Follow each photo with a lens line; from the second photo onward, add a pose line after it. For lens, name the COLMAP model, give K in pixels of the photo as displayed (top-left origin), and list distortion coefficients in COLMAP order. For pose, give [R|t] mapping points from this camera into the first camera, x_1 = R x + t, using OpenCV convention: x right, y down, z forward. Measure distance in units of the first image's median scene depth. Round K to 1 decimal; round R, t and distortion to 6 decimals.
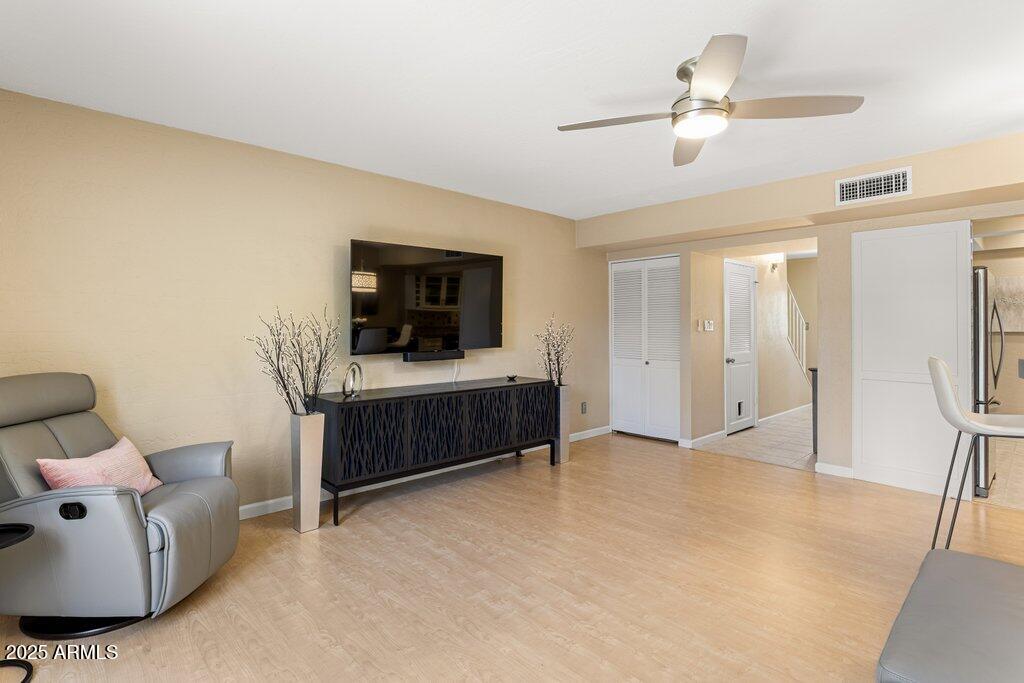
lens RADIAL K [[490.4, 0, 509.3], [0, 490.4, 333.7], [0, 0, 1]] dist [-0.001614, -0.000311]
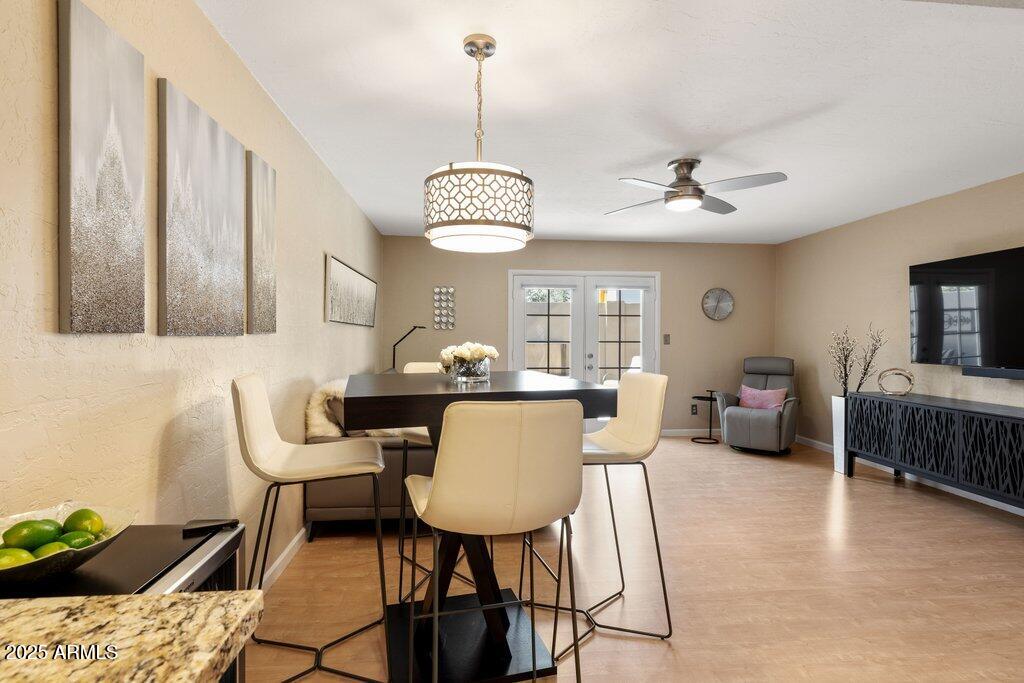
lens RADIAL K [[490.4, 0, 511.3], [0, 490.4, 337.1], [0, 0, 1]] dist [-0.001614, -0.000311]
pose [[-0.598262, 0.007370, -0.801267, 1.237003], [-0.003510, 0.999924, 0.011818, -0.031089], [0.801293, 0.009883, -0.598191, 0.938745]]
